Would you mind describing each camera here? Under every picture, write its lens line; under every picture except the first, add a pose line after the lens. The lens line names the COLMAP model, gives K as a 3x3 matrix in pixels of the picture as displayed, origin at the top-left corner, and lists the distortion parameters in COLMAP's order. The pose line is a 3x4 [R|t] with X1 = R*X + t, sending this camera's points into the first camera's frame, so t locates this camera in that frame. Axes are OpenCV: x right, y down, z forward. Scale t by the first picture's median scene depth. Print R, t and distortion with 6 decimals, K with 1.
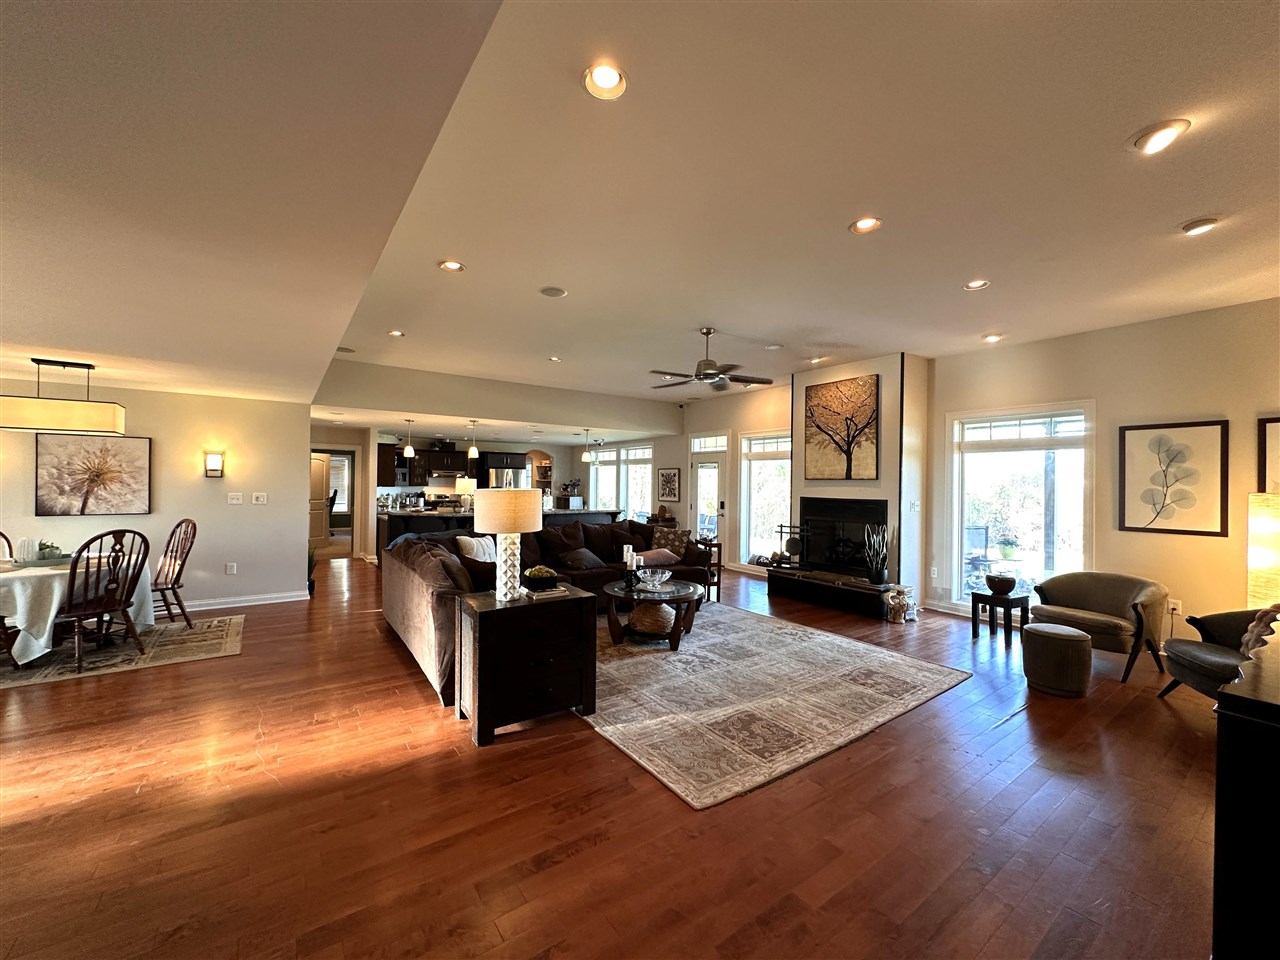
lens RADIAL K [[509.6, 0, 639.9], [0, 509.6, 481.2], [0, 0, 1]] dist [-0.002767, 0.000802]
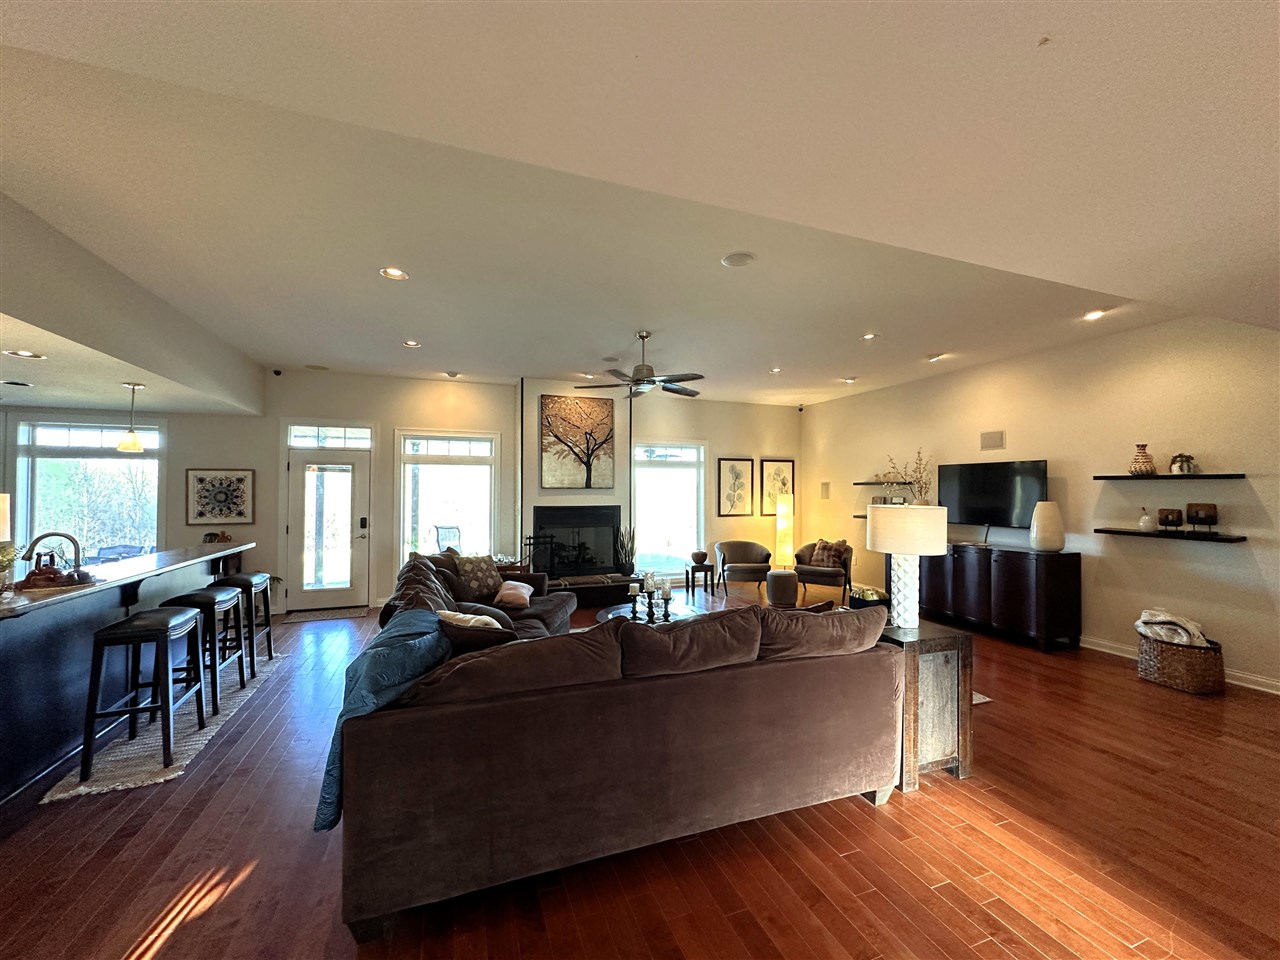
lens RADIAL K [[509.6, 0, 640.4], [0, 509.6, 481.2], [0, 0, 1]] dist [-0.002767, 0.000802]
pose [[0.258646, 0.005546, 0.965956, -0.655564], [-0.000139, 0.999984, -0.005704, -0.012873], [-0.965972, 0.001341, 0.258643, 0.631160]]
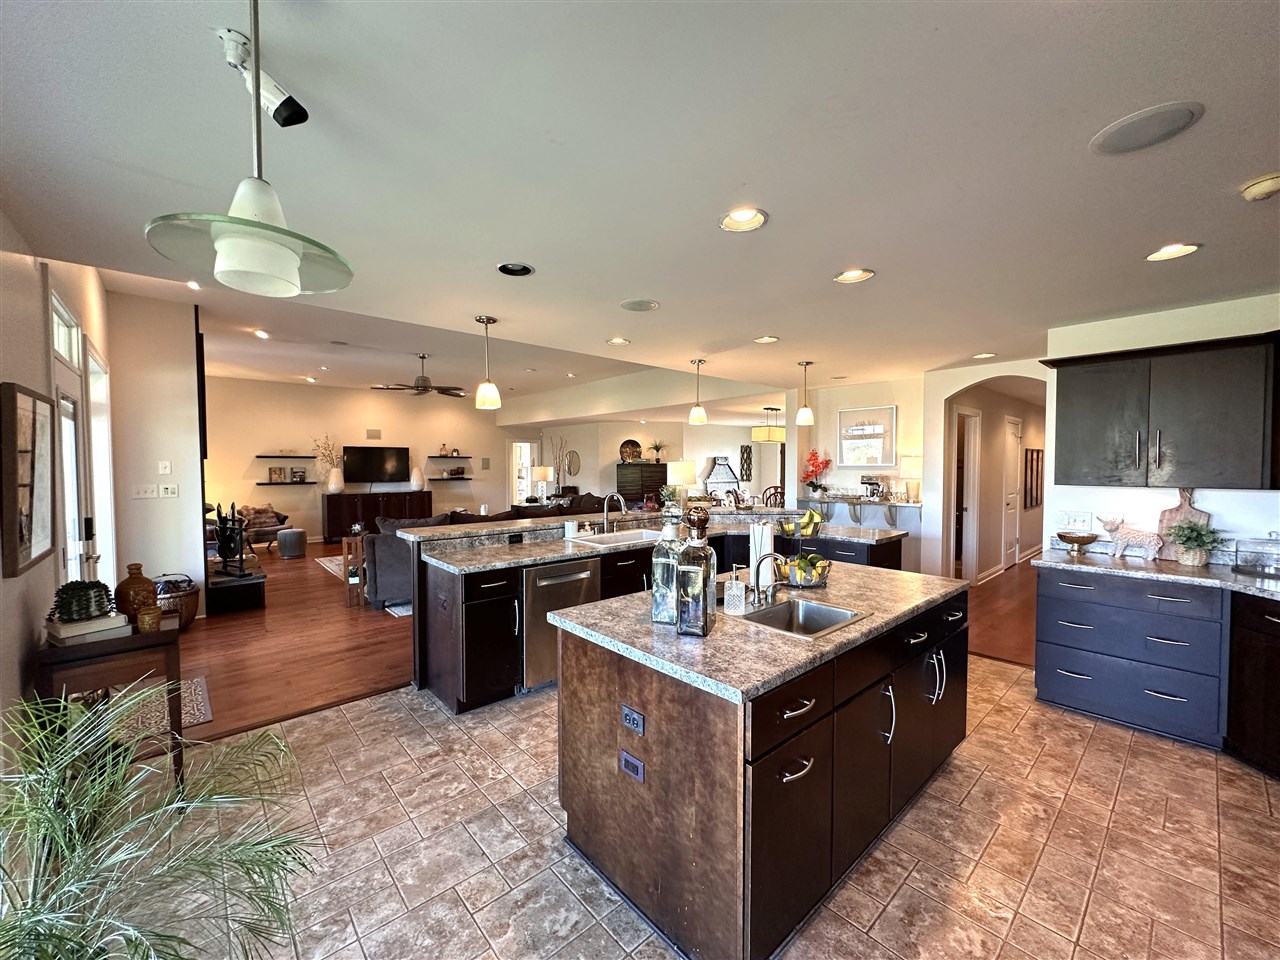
lens RADIAL K [[509.6, 0, 640.8], [0, 509.6, 479.8], [0, 0, 1]] dist [-0.002767, 0.000802]
pose [[-0.993915, -0.006084, -0.109978, -0.258349], [-0.009249, 0.999557, 0.028285, 0.000890], [0.109757, 0.029130, -0.993531, 2.049468]]
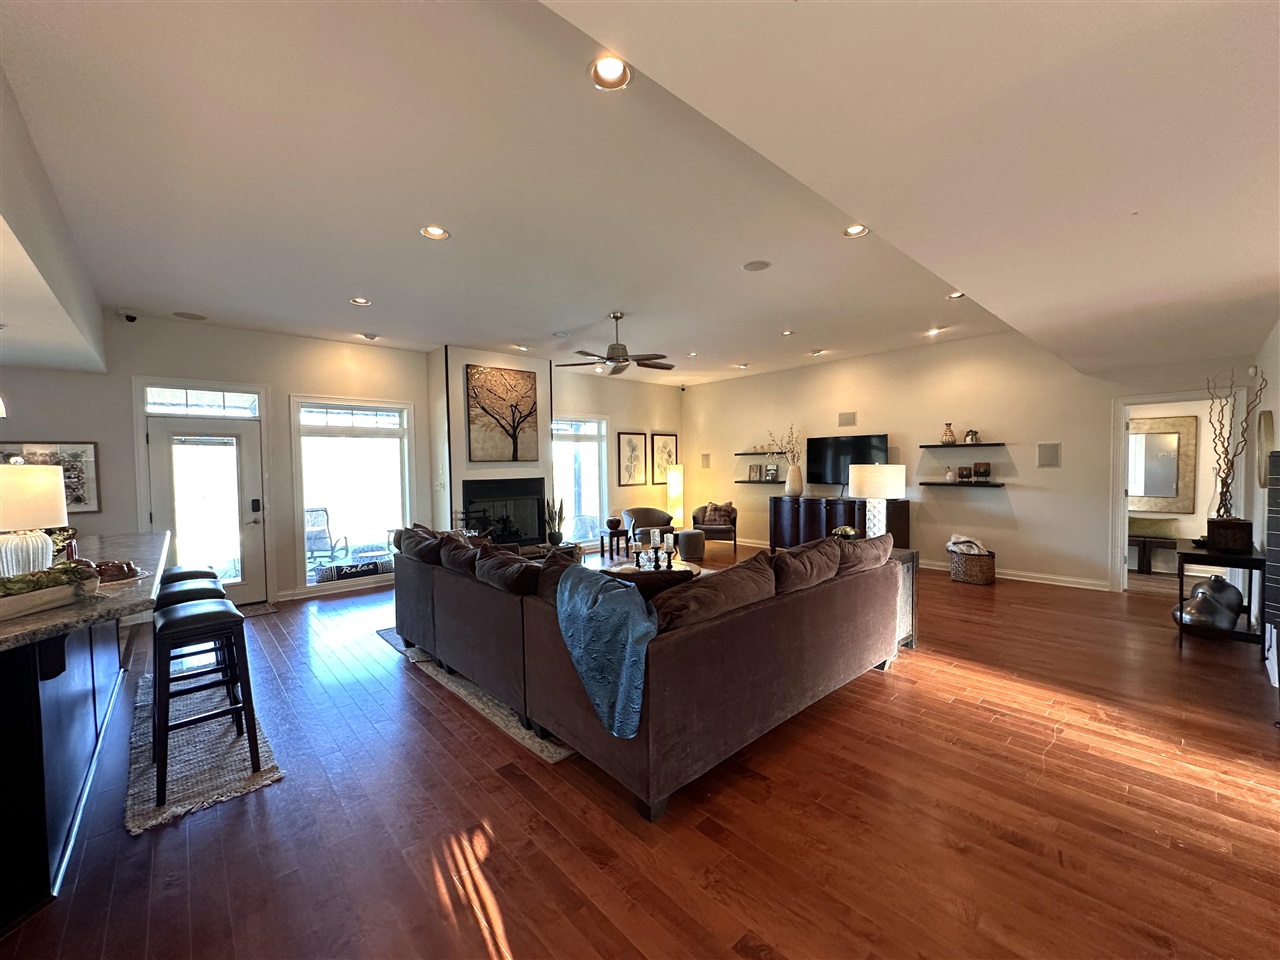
lens RADIAL K [[509.6, 0, 640.3], [0, 509.6, 481.5], [0, 0, 1]] dist [-0.002767, 0.000802]
pose [[-0.117115, -0.042225, 0.992220, -0.753498], [0.014046, 0.998925, 0.044168, -0.004304], [-0.993019, 0.019109, -0.116396, 0.896627]]
